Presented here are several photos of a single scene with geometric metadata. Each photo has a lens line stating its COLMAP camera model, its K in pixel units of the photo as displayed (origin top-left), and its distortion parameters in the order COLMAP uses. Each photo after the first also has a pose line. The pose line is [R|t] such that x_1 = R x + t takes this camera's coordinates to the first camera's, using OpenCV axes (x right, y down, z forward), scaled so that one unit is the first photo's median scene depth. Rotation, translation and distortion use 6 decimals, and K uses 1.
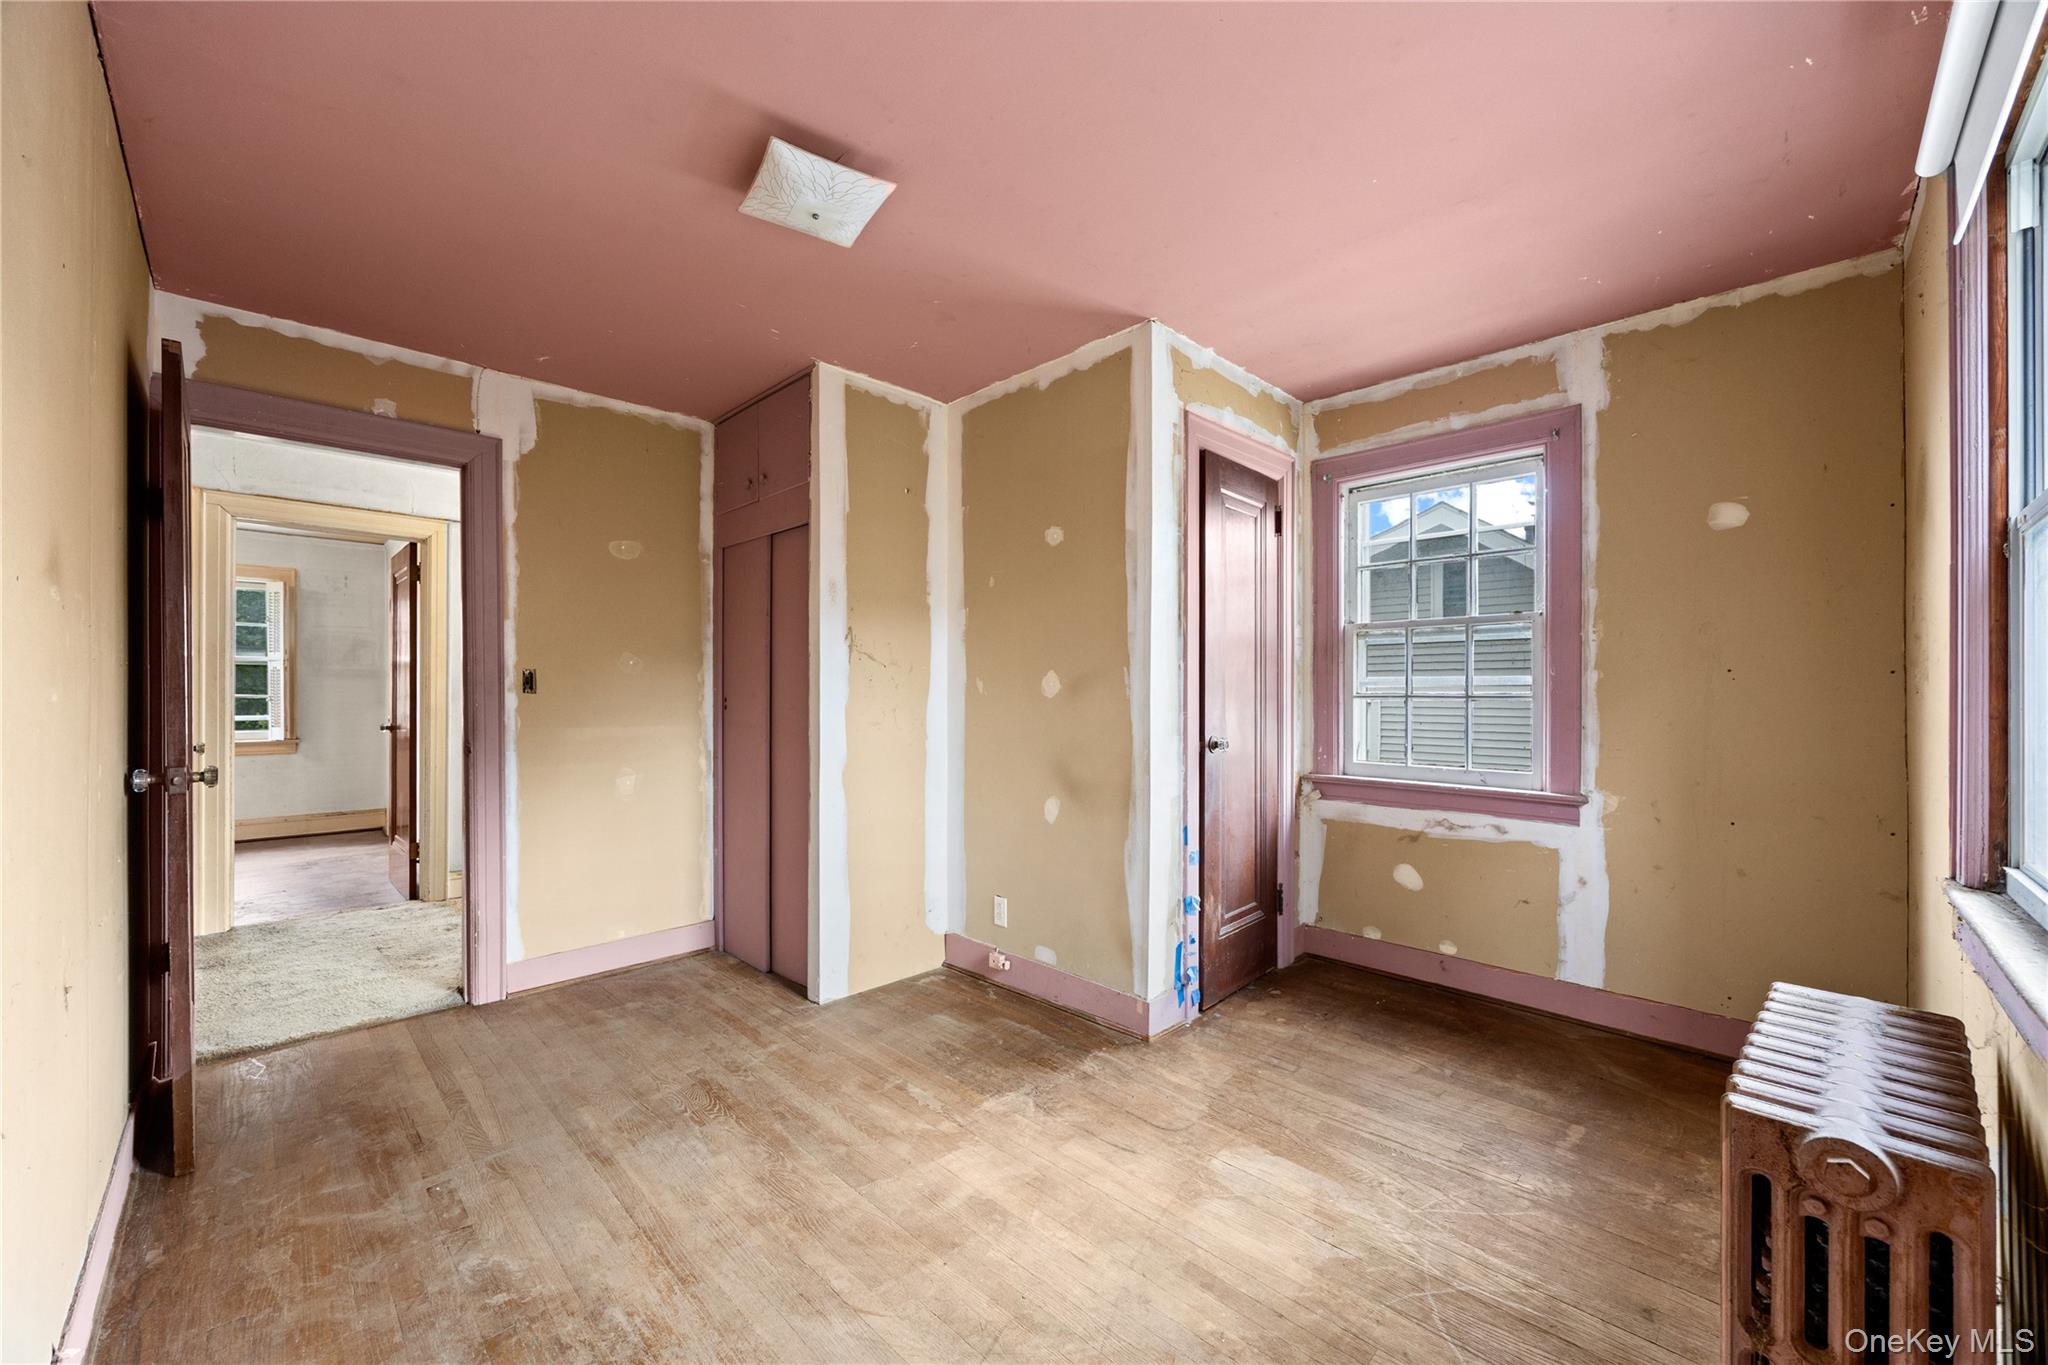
lens RADIAL K [[784.0, 0, 1010.1], [0, 784.0, 688.1], [0, 0, 1]] dist [-0.013163, 0.000213]
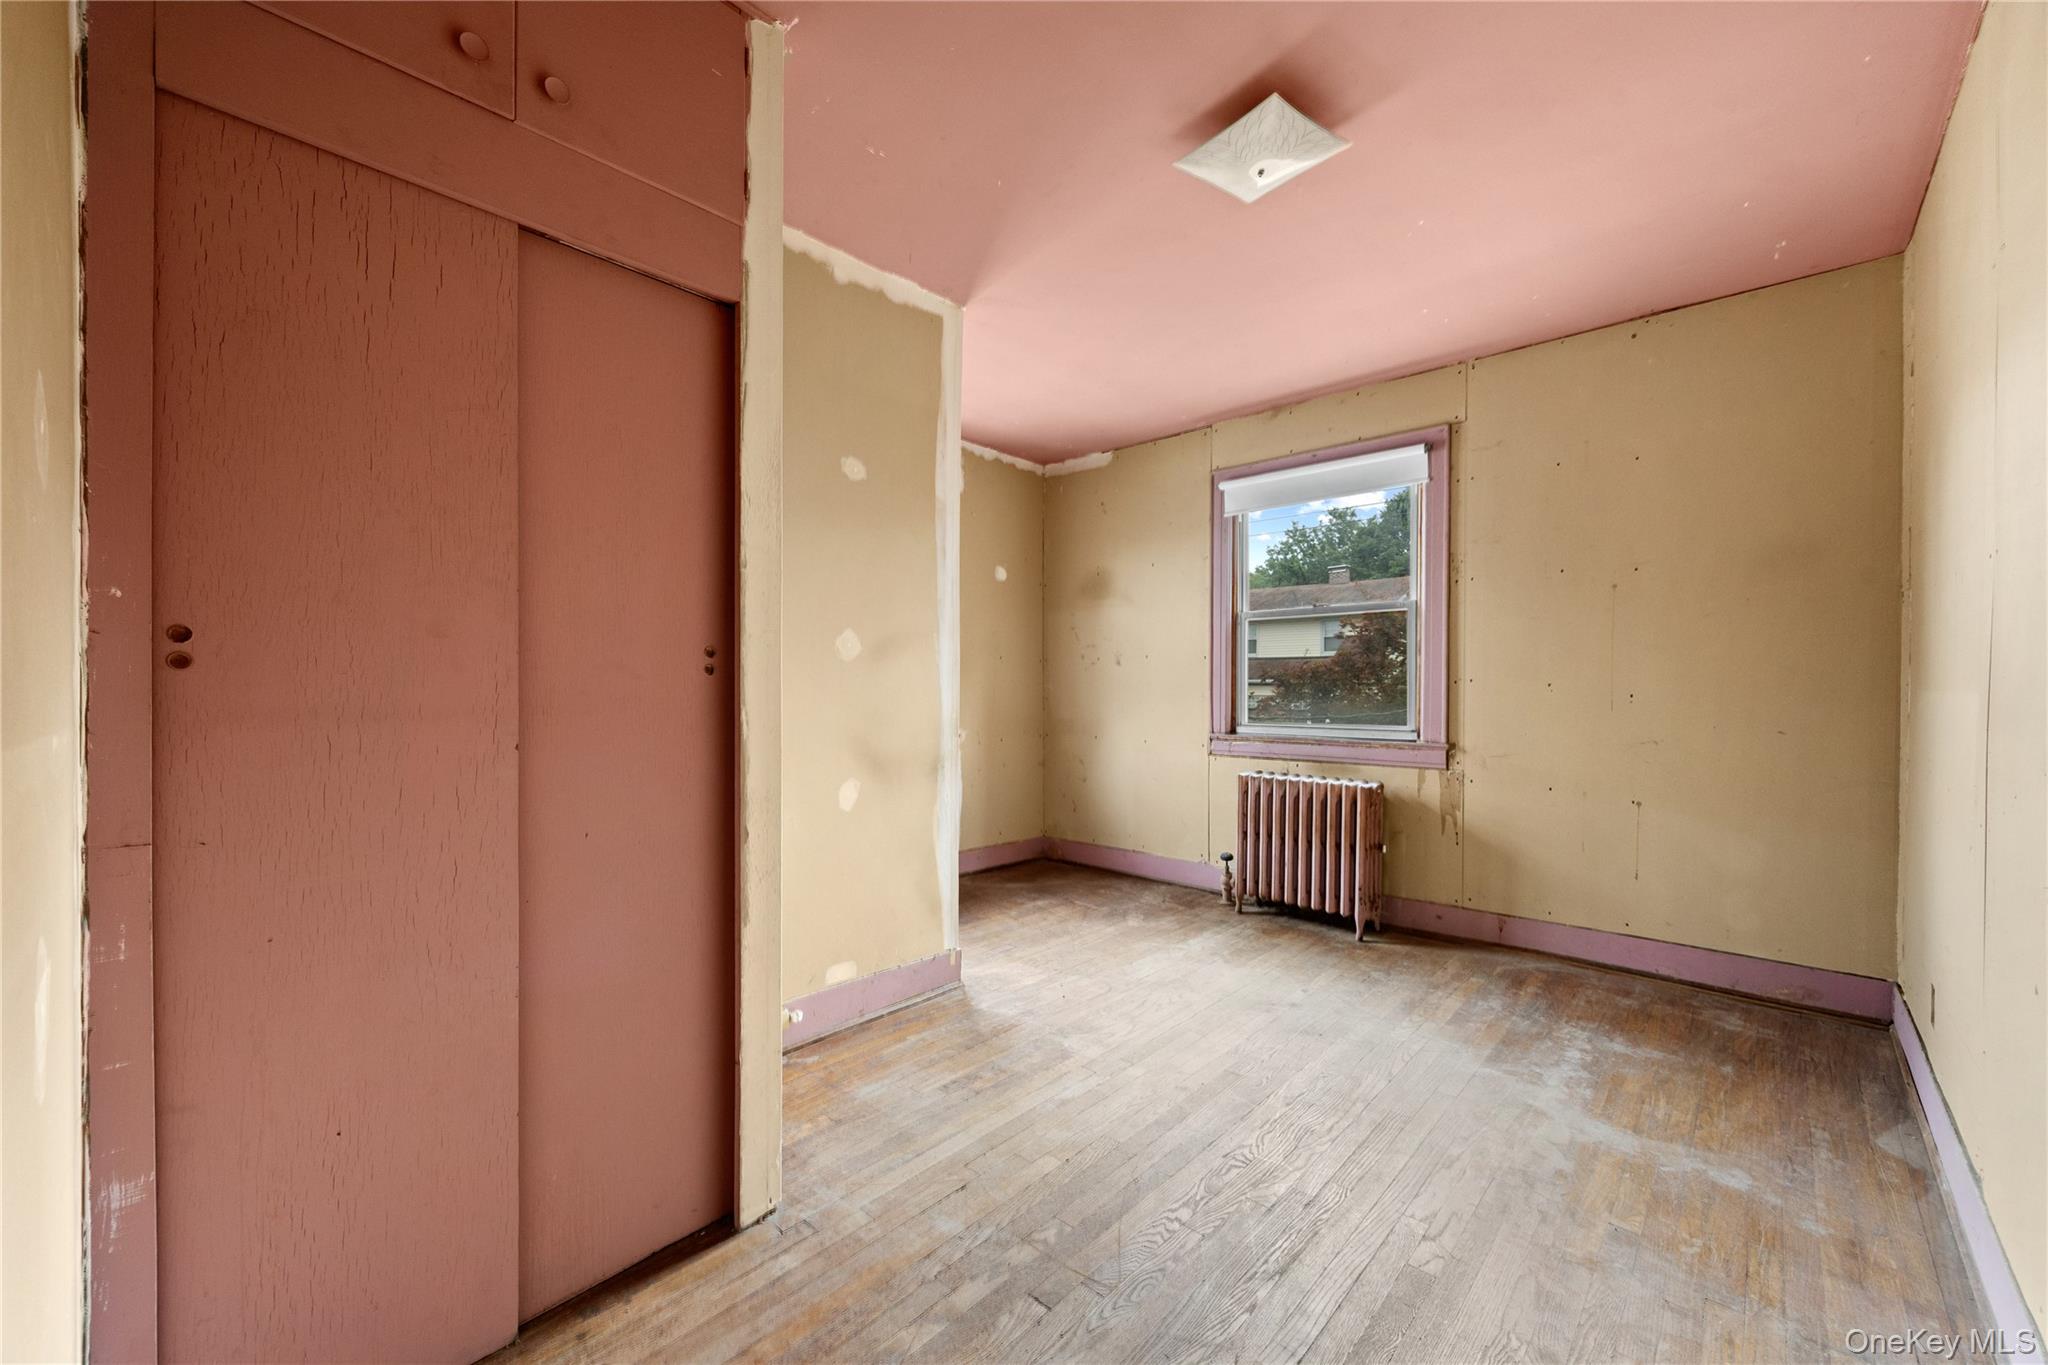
lens RADIAL K [[784.0, 0, 1014.7], [0, 784.0, 691.4], [0, 0, 1]] dist [-0.013163, 0.000213]
pose [[-0.031615, -0.008760, 0.999462, -0.787758], [-0.012883, 0.999882, 0.008356, 0.034742], [-0.999417, -0.012612, -0.031724, 0.849903]]
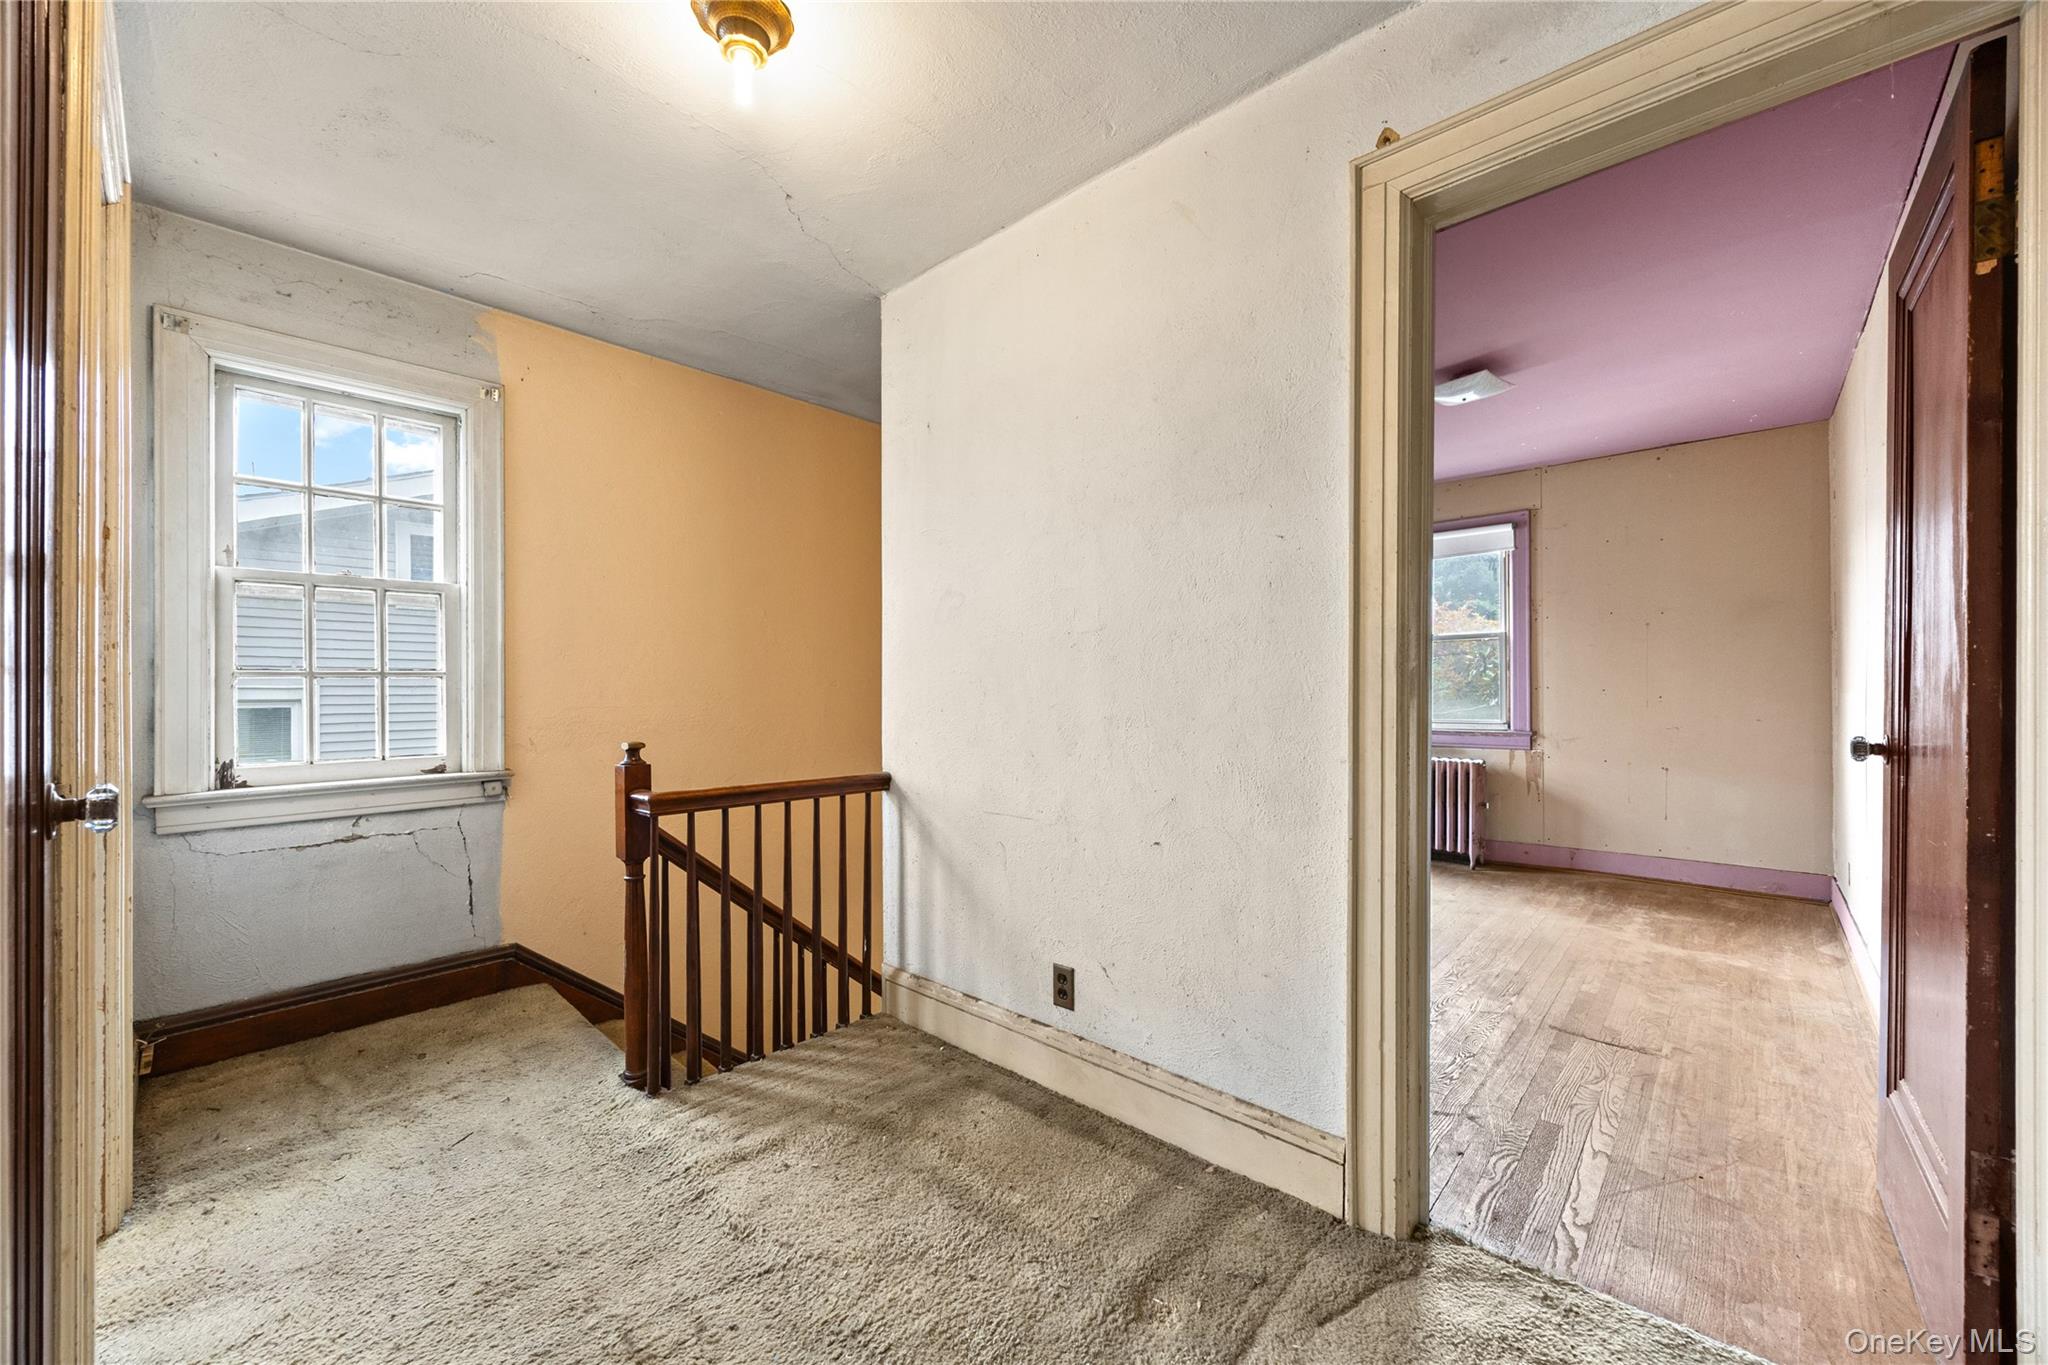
lens RADIAL K [[784.0, 0, 1018.7], [0, 784.0, 686.4], [0, 0, 1]] dist [-0.013163, 0.000213]
pose [[-0.055525, 0.006594, 0.998436, -1.237973], [-0.007026, 0.999951, -0.006995, 0.036318], [-0.998433, -0.007404, -0.055476, 1.340004]]
